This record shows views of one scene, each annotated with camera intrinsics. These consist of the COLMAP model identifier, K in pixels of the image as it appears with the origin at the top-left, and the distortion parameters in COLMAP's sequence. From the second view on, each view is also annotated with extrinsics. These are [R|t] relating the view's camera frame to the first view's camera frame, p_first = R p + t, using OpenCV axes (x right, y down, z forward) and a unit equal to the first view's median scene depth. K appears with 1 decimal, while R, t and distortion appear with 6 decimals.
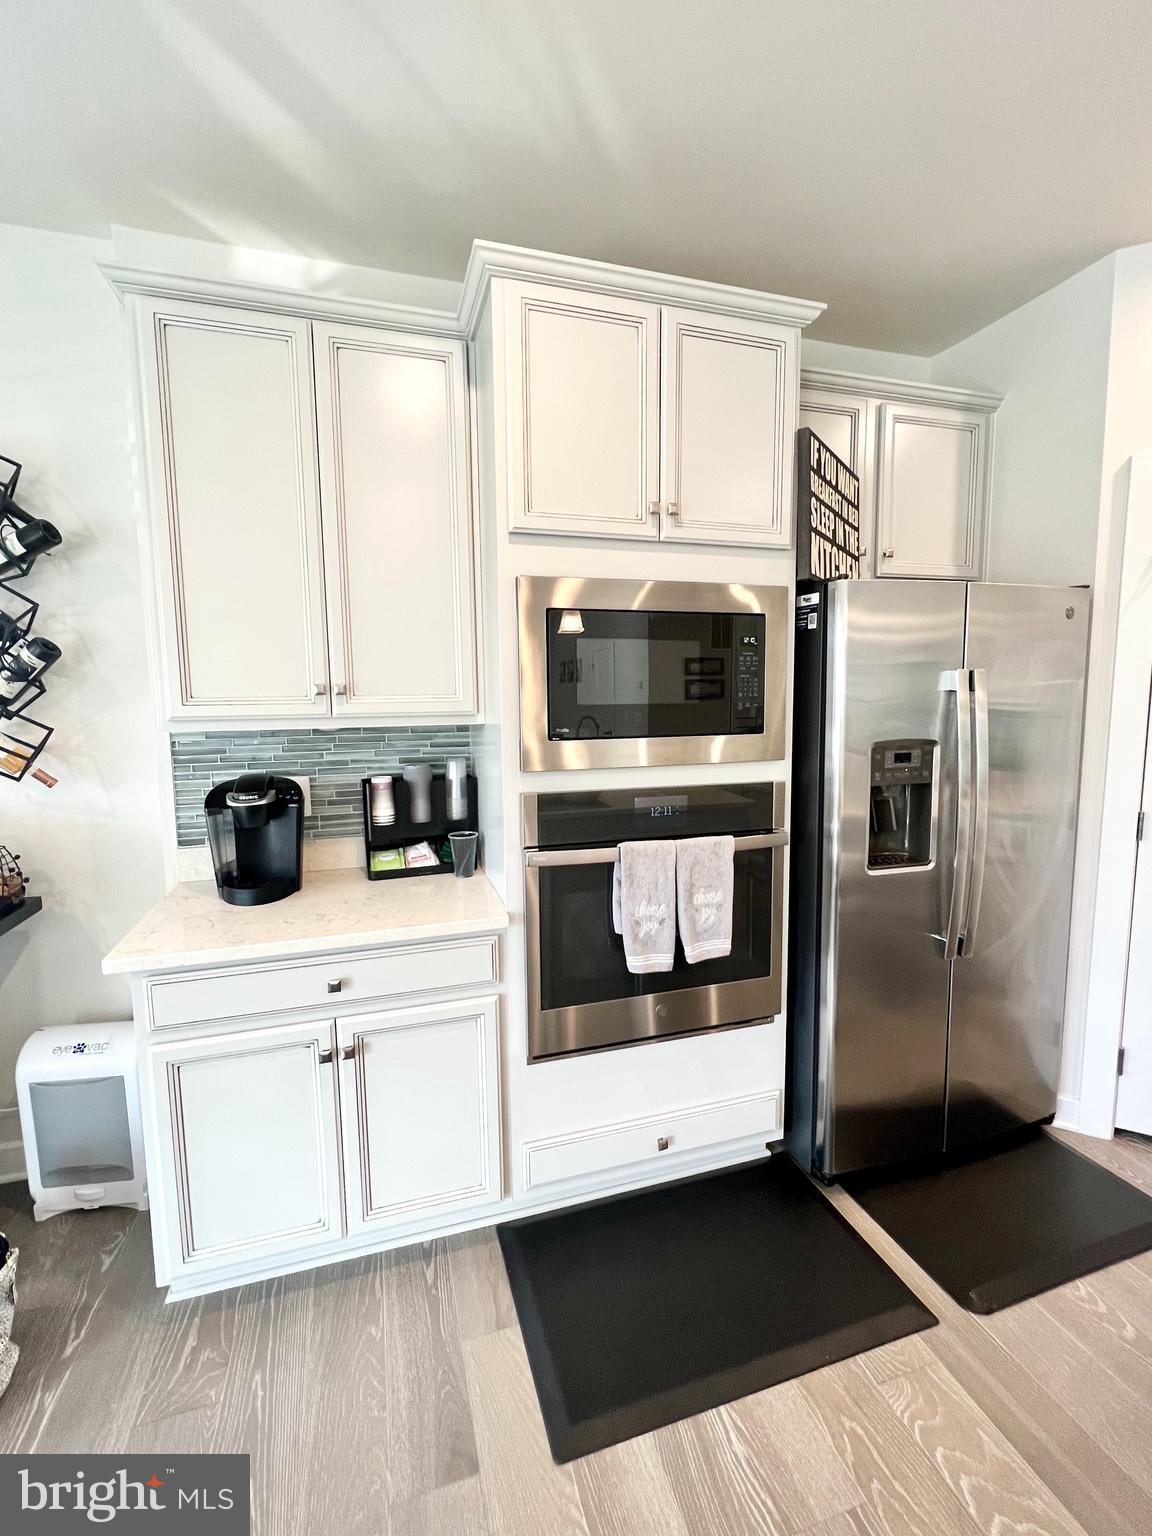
lens RADIAL K [[671.6, 0, 573.9], [0, 671.6, 764.0], [0, 0, 1]] dist [-0.004006, 0.001182]
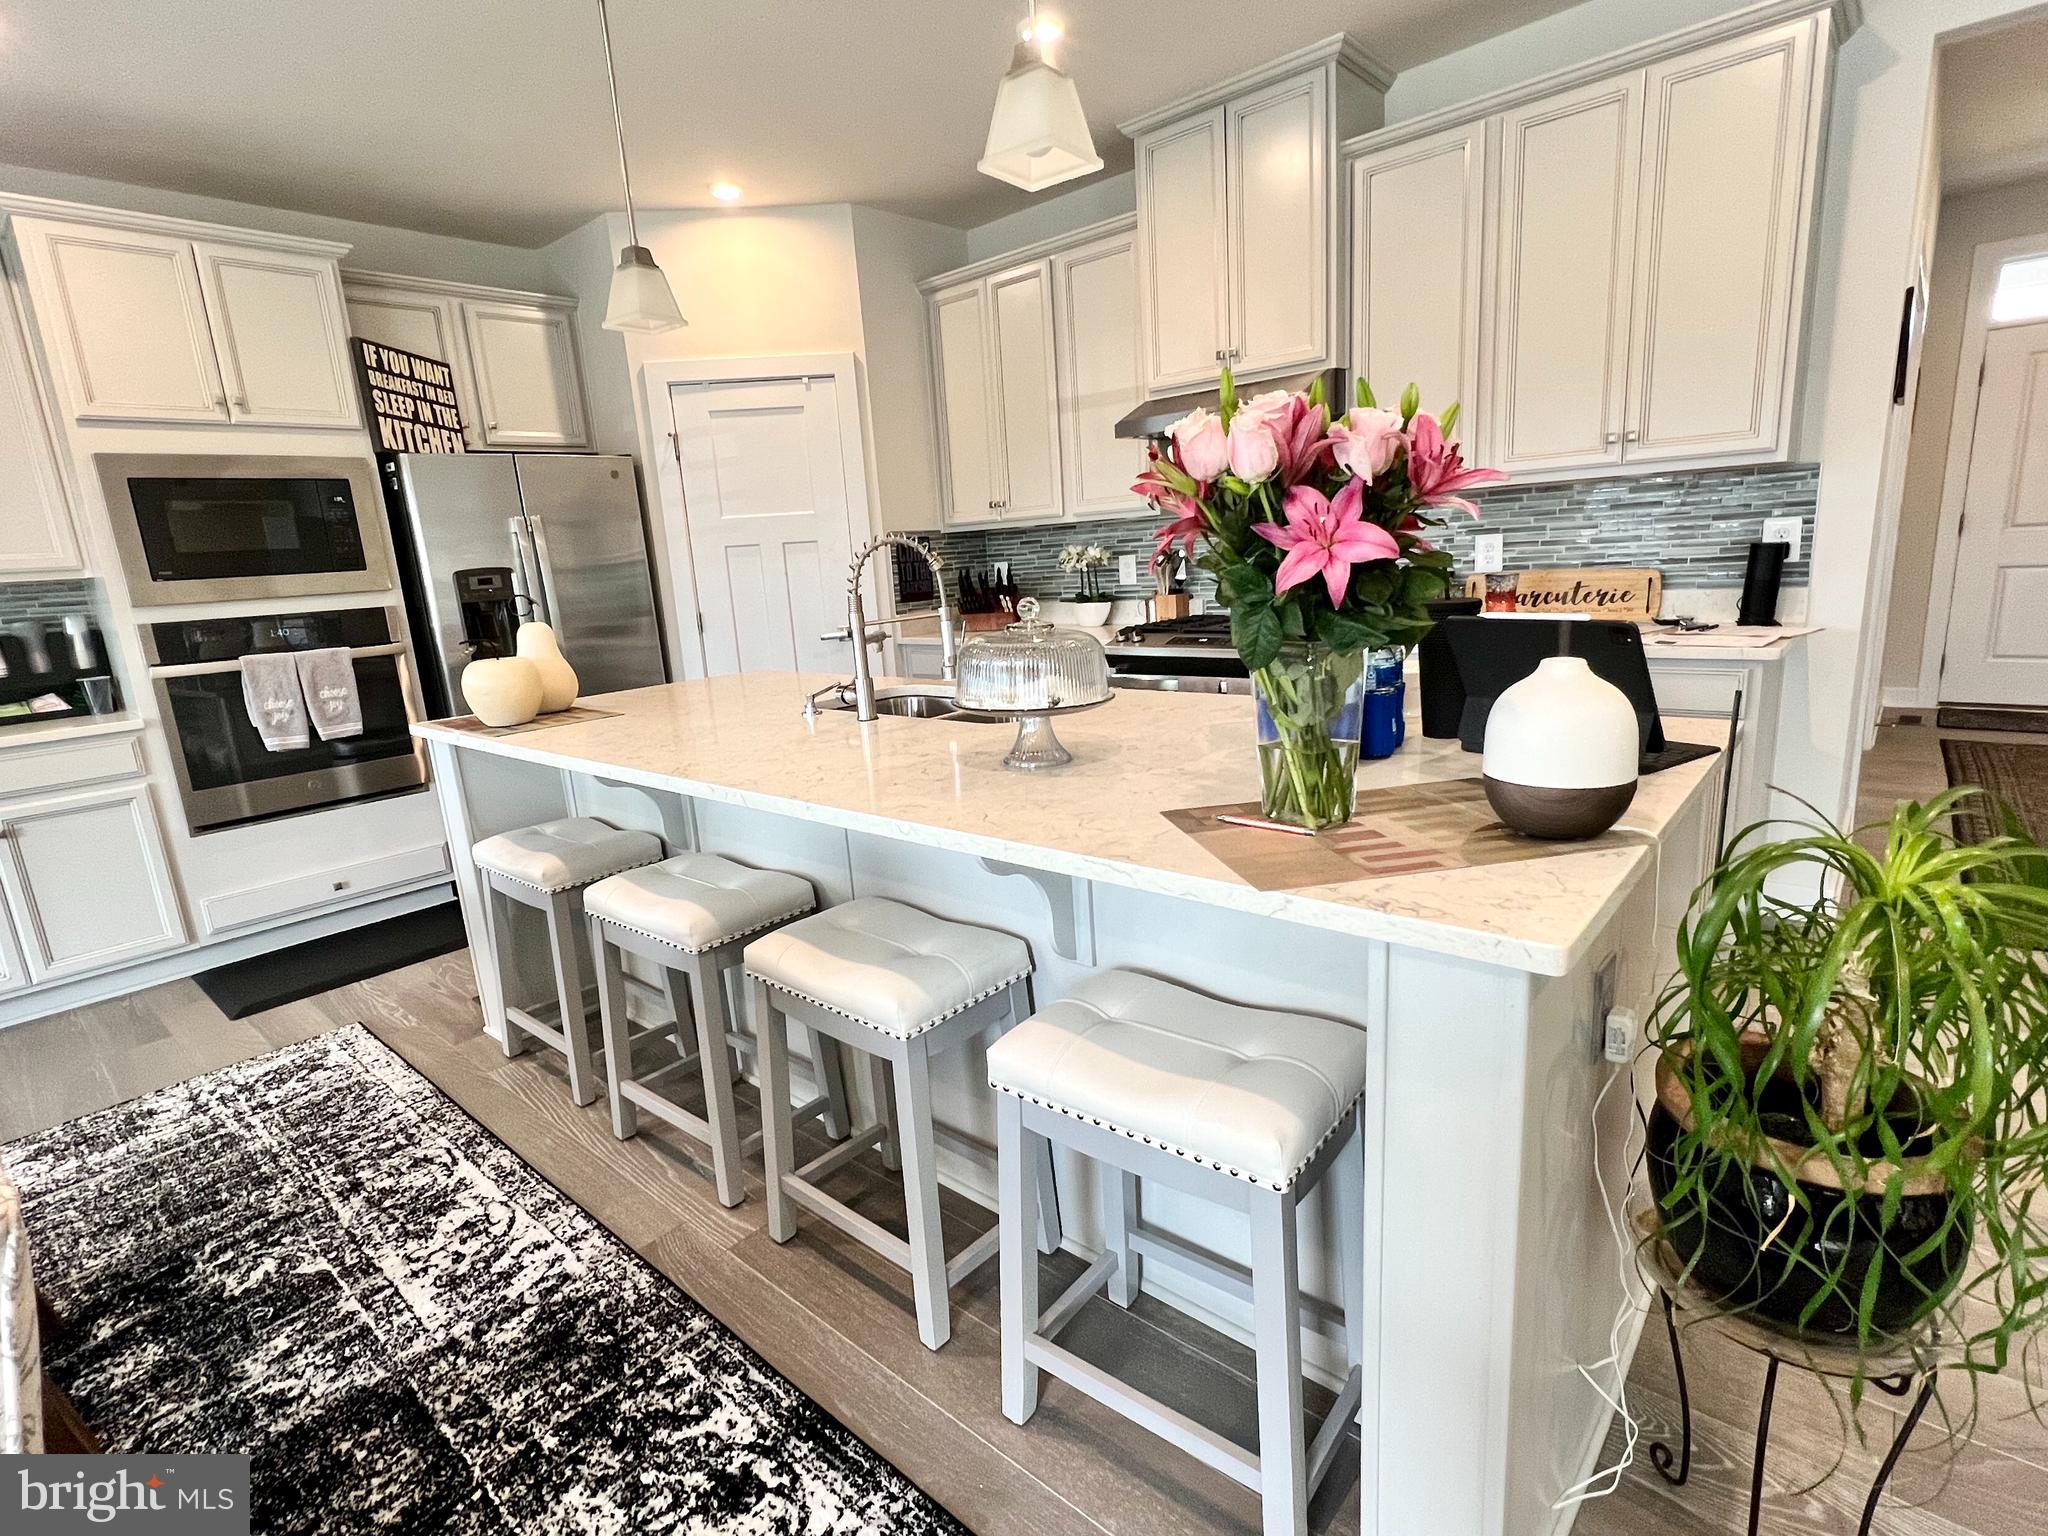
lens RADIAL K [[1000.9, 0, 1017.8], [0, 1000.9, 770.0], [0, 0, 1]] dist [0.001593, -0.000839]
pose [[0.852467, -0.157794, 0.498398, 0.337593], [0.112635, 0.986407, 0.119647, 0.259939], [-0.510503, -0.045858, 0.858652, -1.423681]]
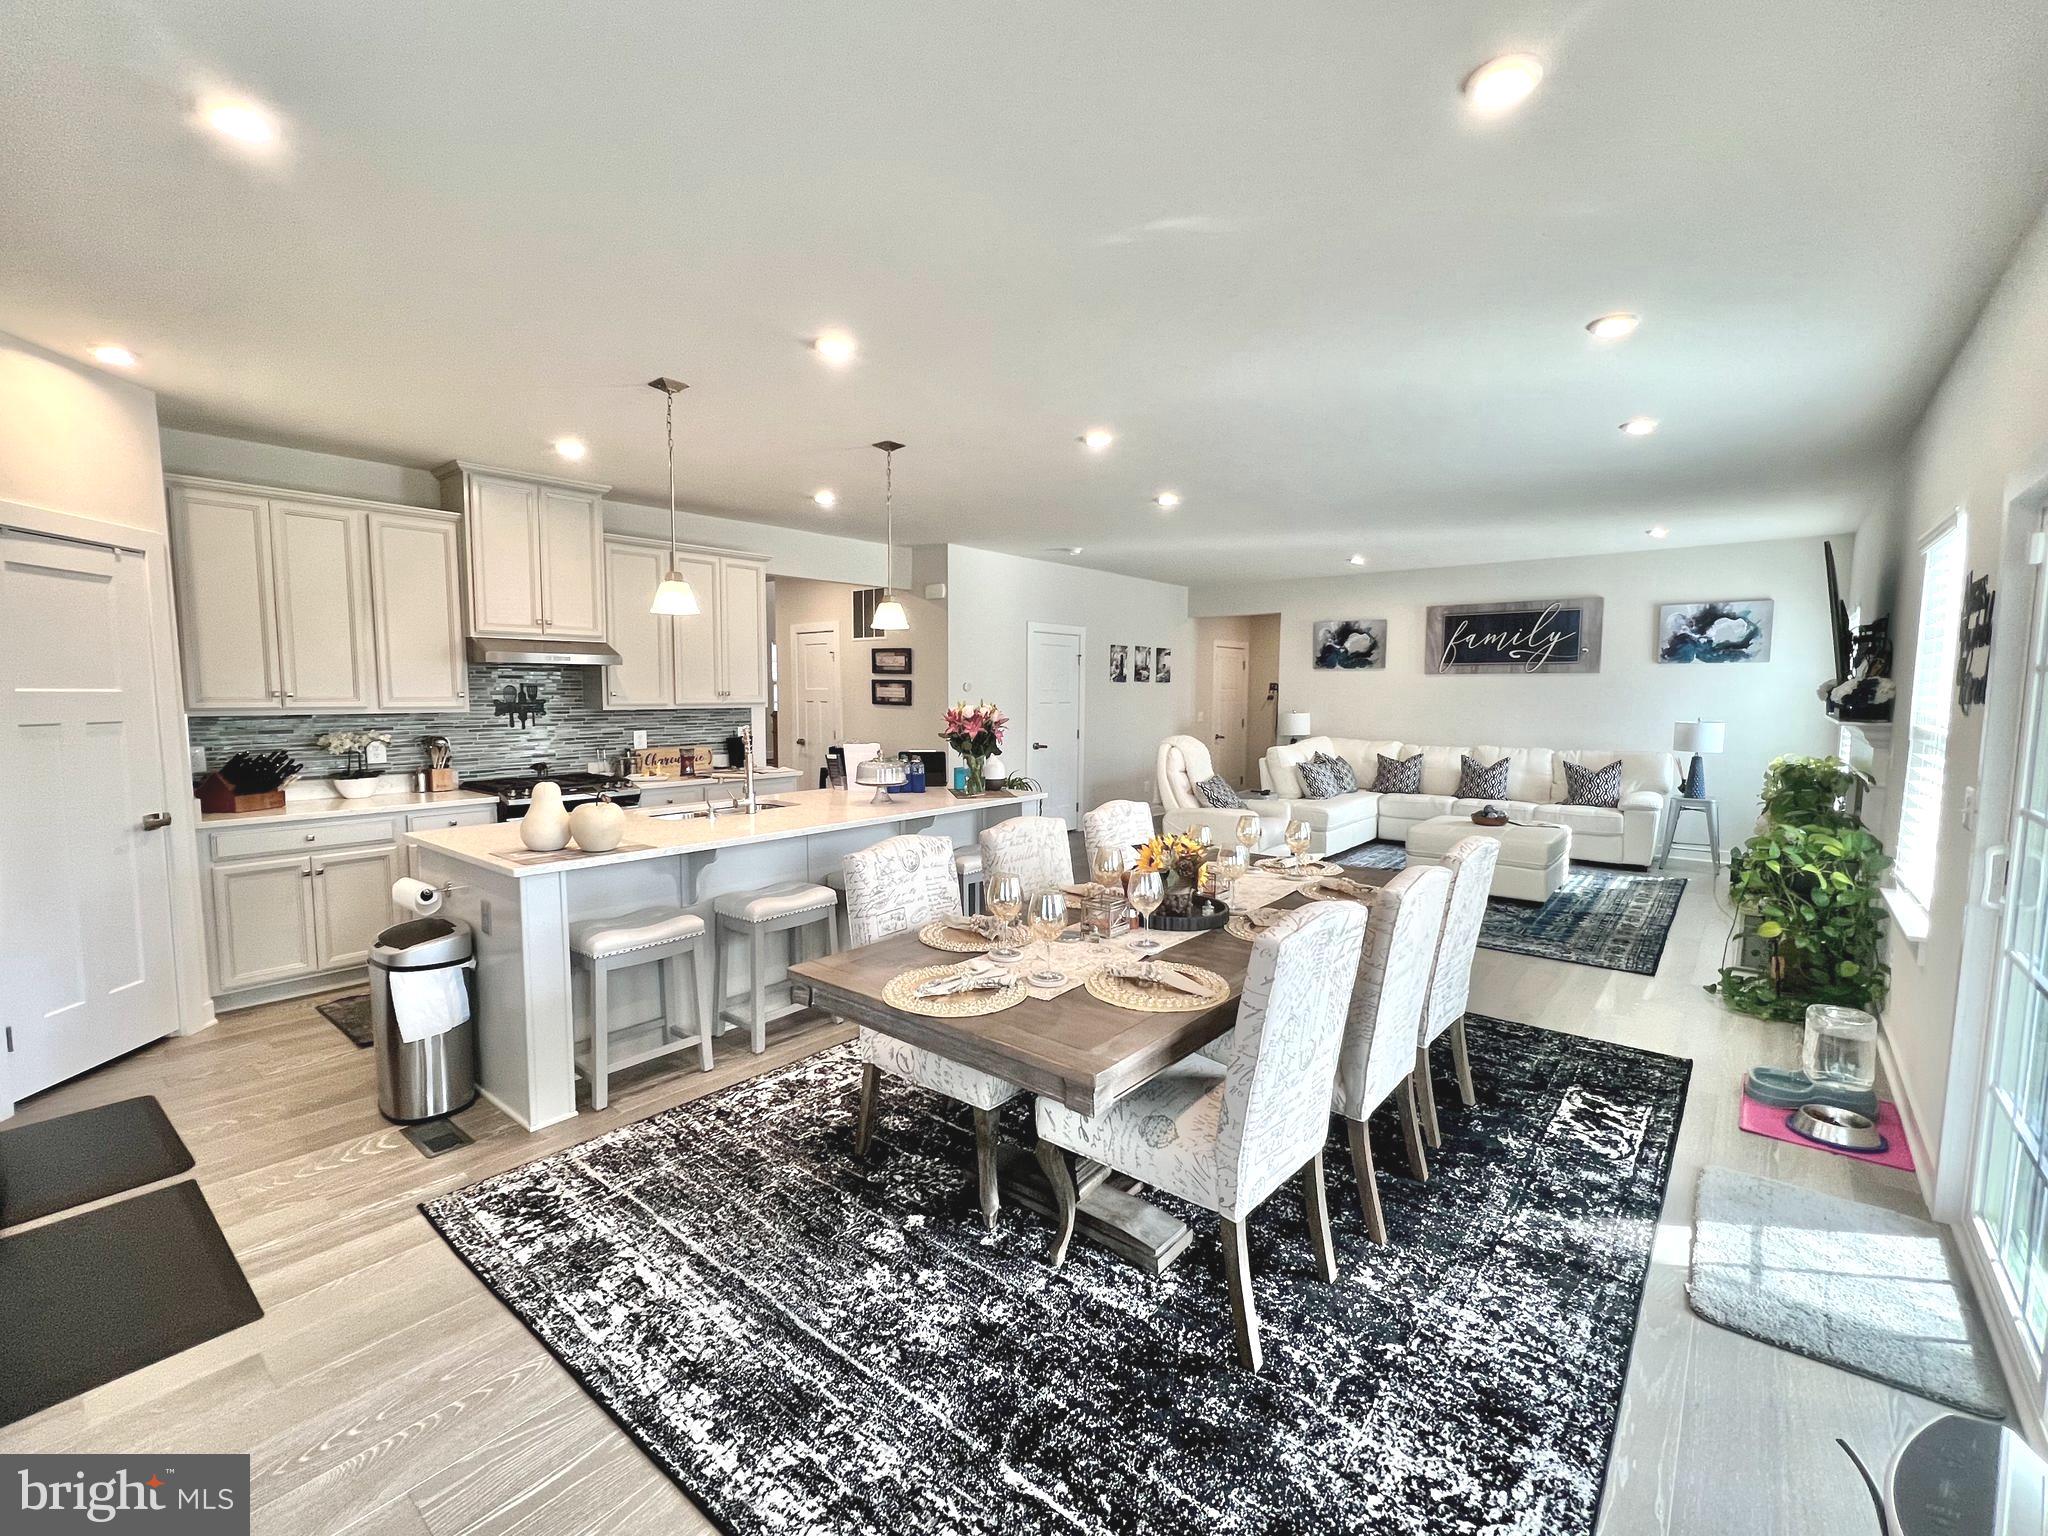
lens RADIAL K [[895.5, 0, 1012.4], [0, 895.5, 765.8], [0, 0, 1]] dist [-0.004006, 0.001182]
pose [[-0.545066, -0.065492, 0.835831, -2.248648], [0.091196, 0.986397, 0.136761, -0.181117], [-0.833419, 0.150769, -0.531679, 1.152372]]
